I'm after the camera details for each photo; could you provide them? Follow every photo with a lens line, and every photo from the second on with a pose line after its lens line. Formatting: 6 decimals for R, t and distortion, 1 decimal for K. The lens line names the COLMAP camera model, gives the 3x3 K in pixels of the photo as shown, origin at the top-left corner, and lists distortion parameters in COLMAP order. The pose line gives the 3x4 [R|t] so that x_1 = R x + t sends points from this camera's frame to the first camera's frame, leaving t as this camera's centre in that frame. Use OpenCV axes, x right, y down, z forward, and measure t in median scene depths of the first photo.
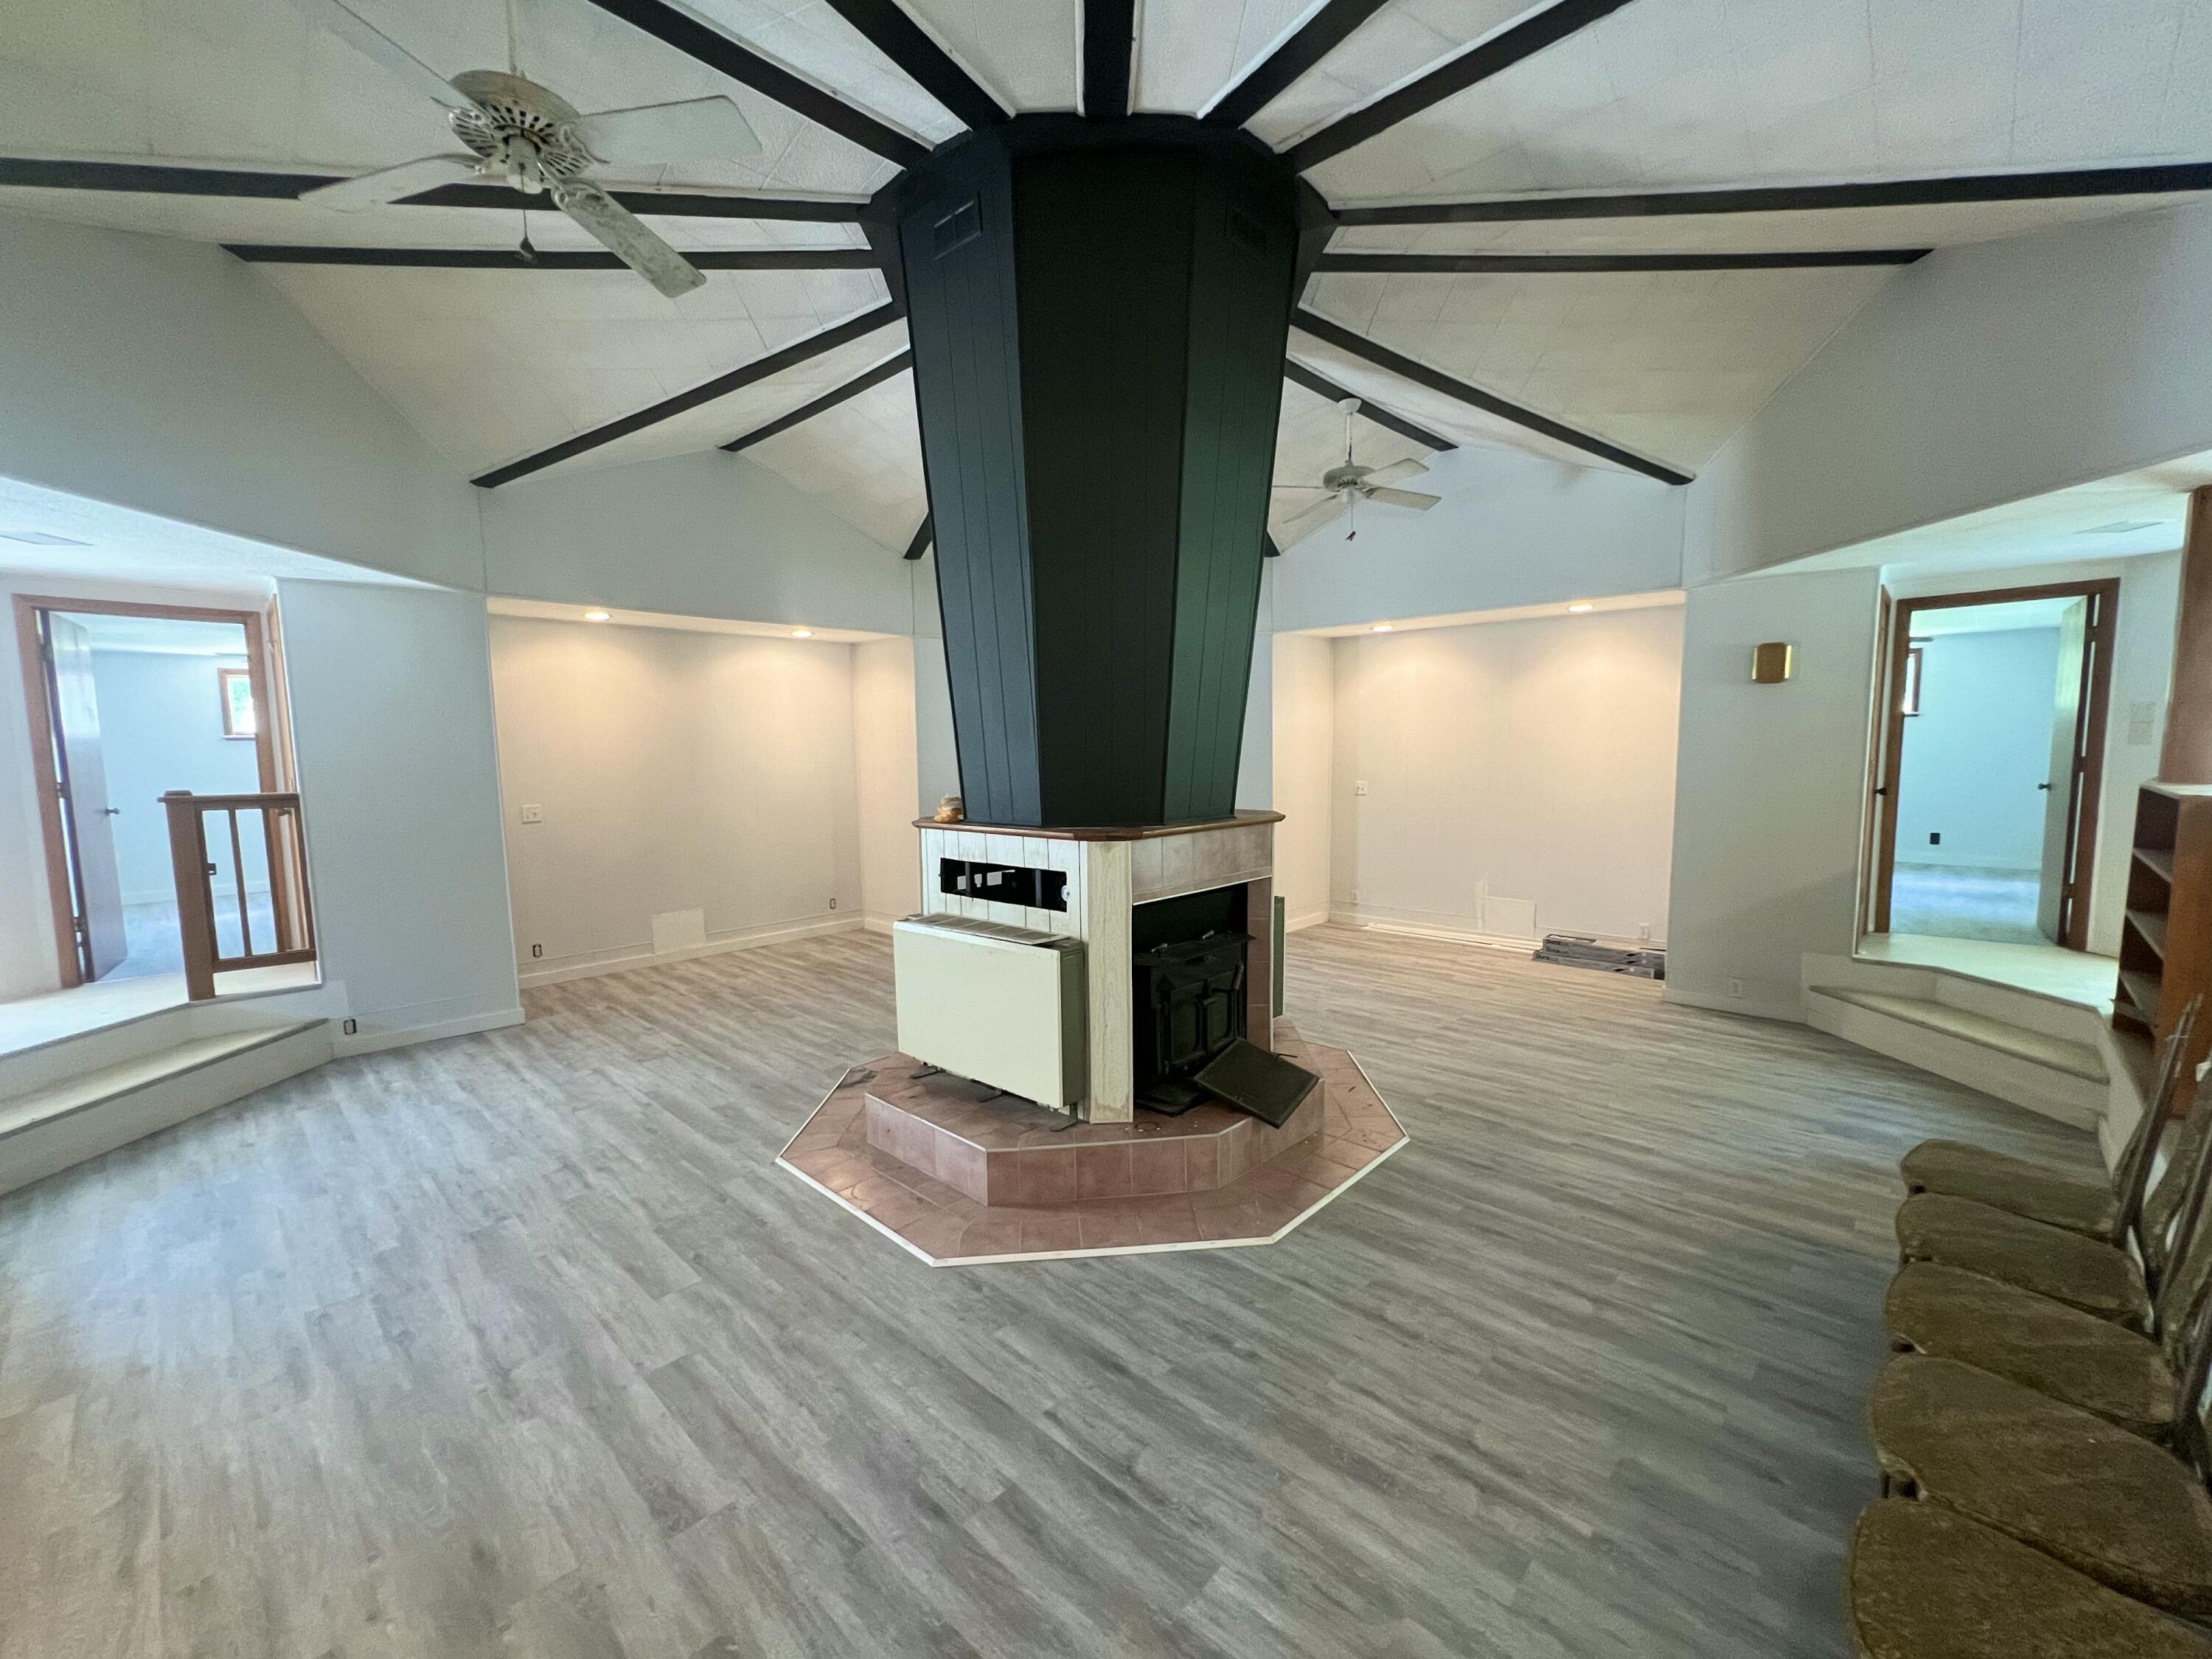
lens RADIAL K [[921.5, 0, 1100.7], [0, 921.5, 830.6], [0, 0, 1]] dist [-0.002336, 0.000257]
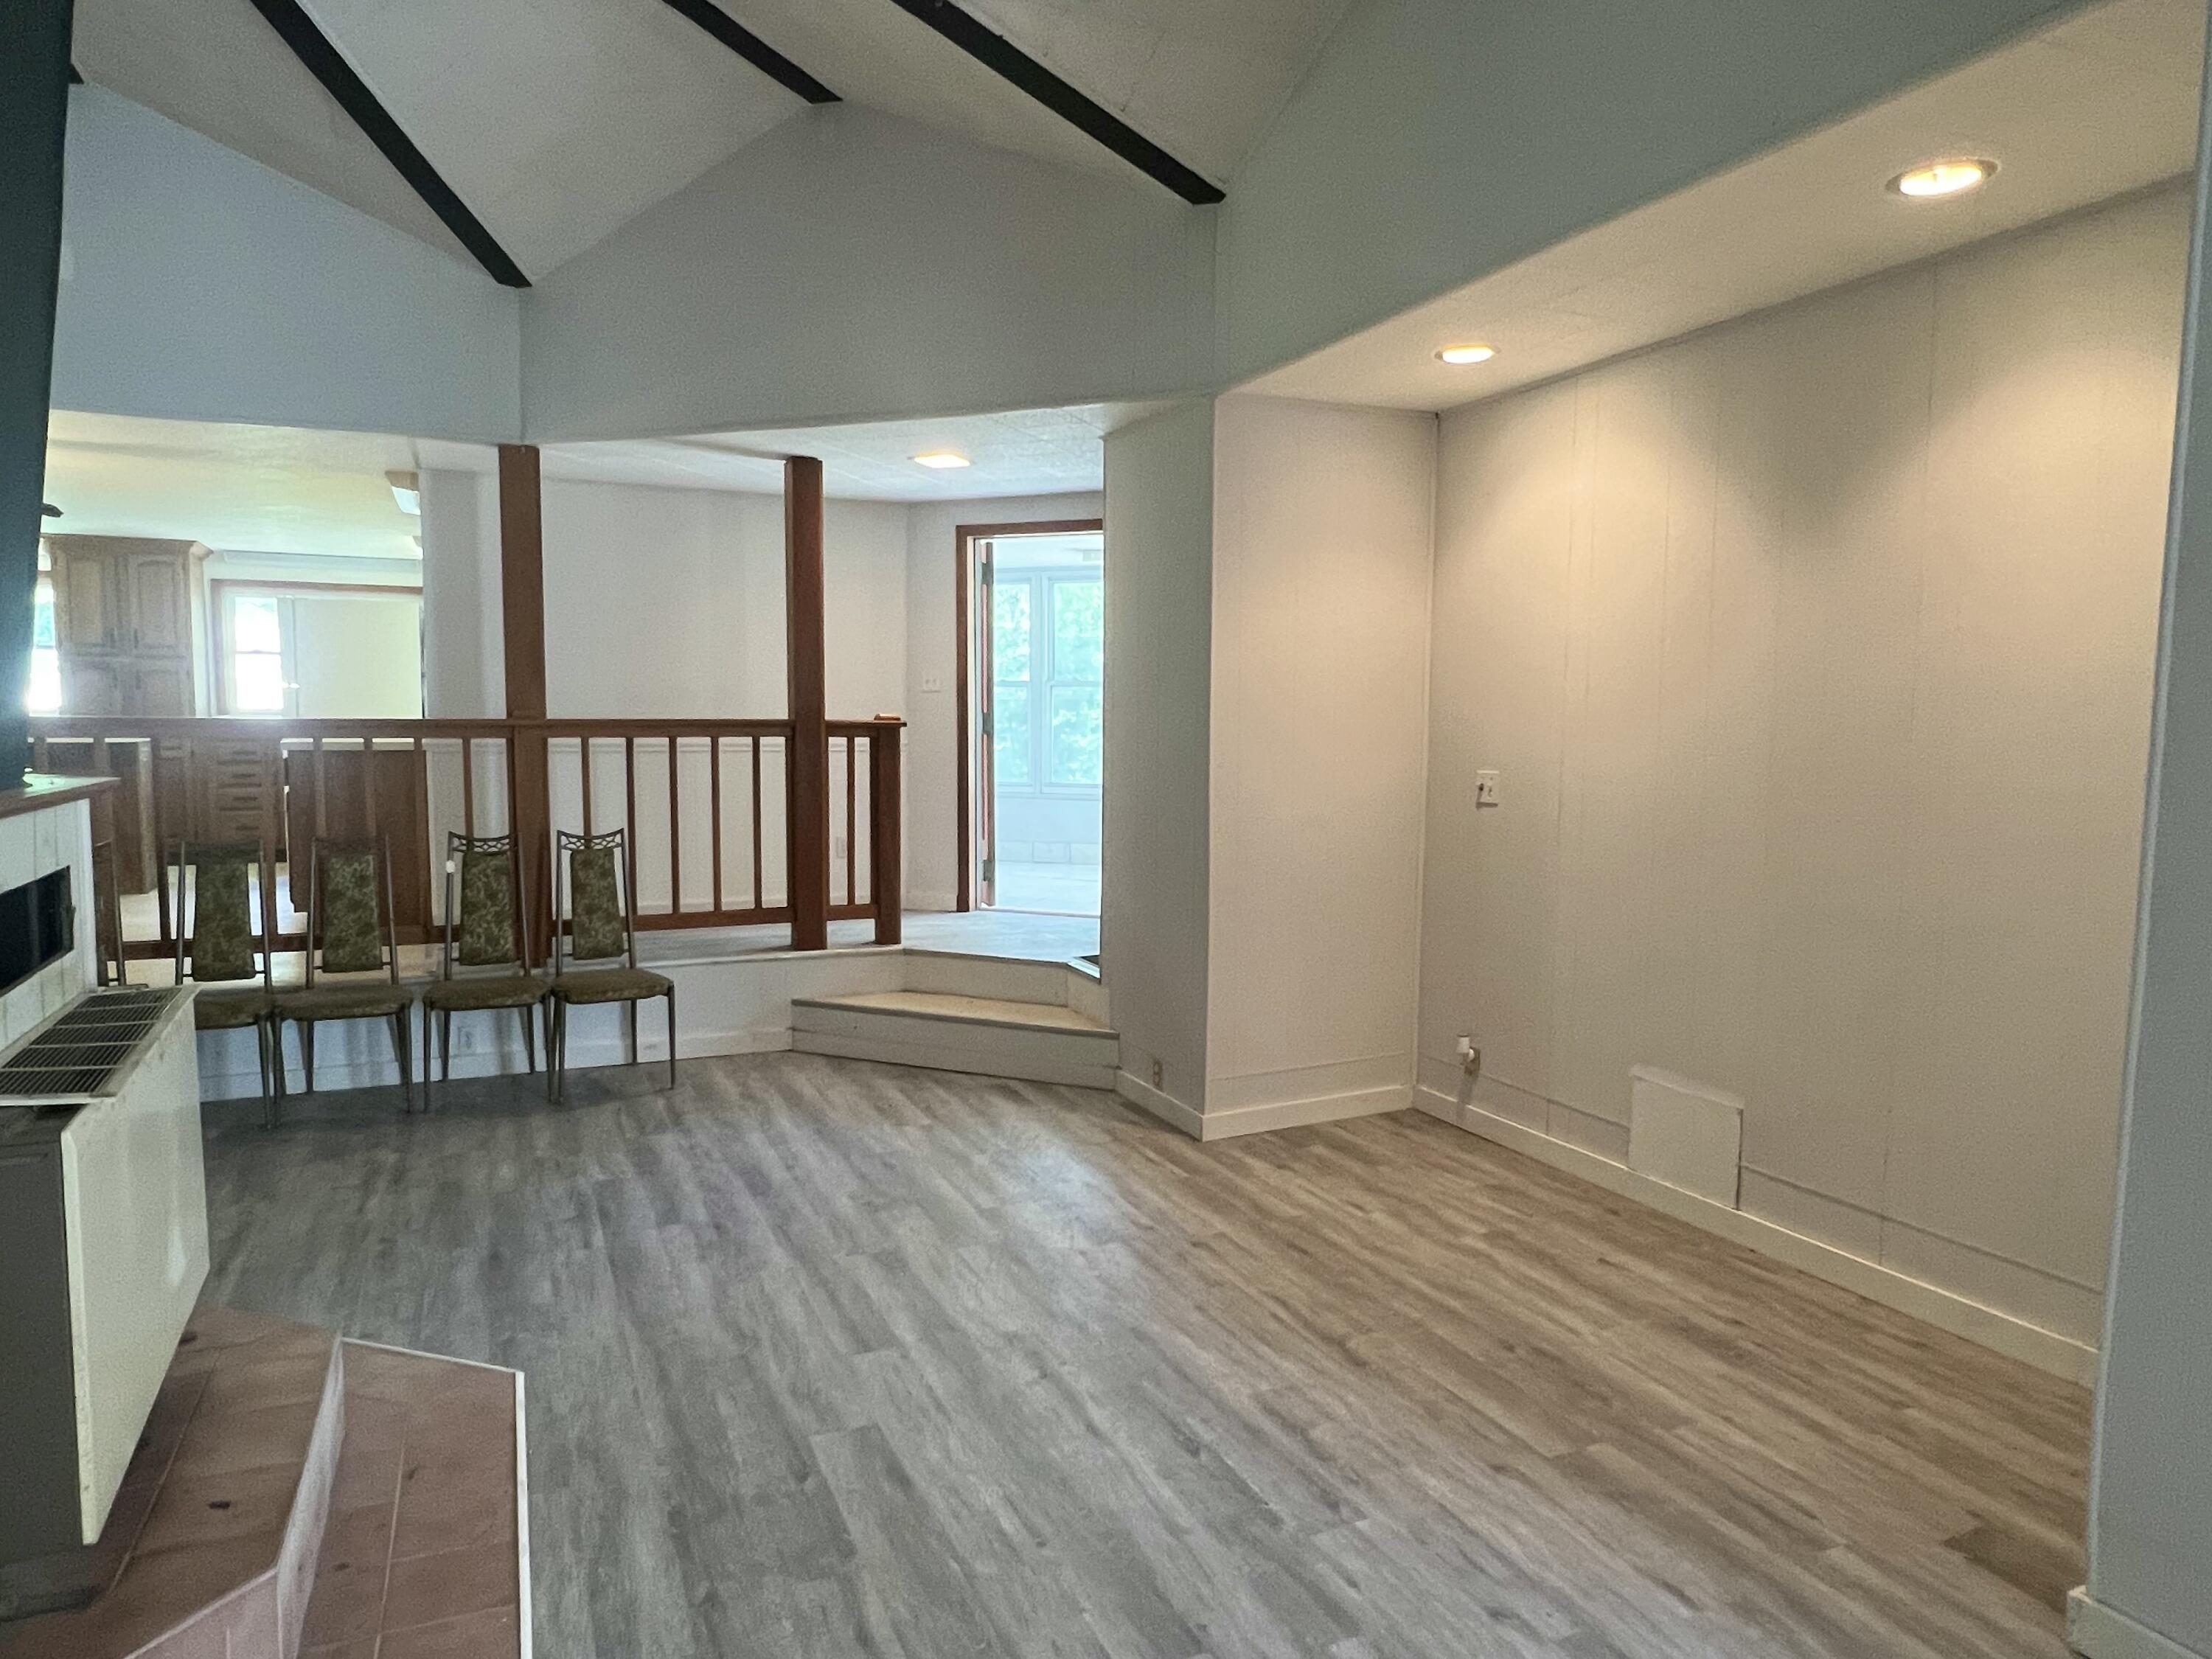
lens RADIAL K [[1357.6, 0, 1106.4], [0, 1357.6, 827.2], [0, 0, 1]] dist [-0.002514, -0.000228]
pose [[-0.932934, -0.021462, 0.359407, -1.135634], [0.039678, 0.986013, 0.161874, -0.104169], [-0.357854, 0.165279, -0.919034, 2.039868]]
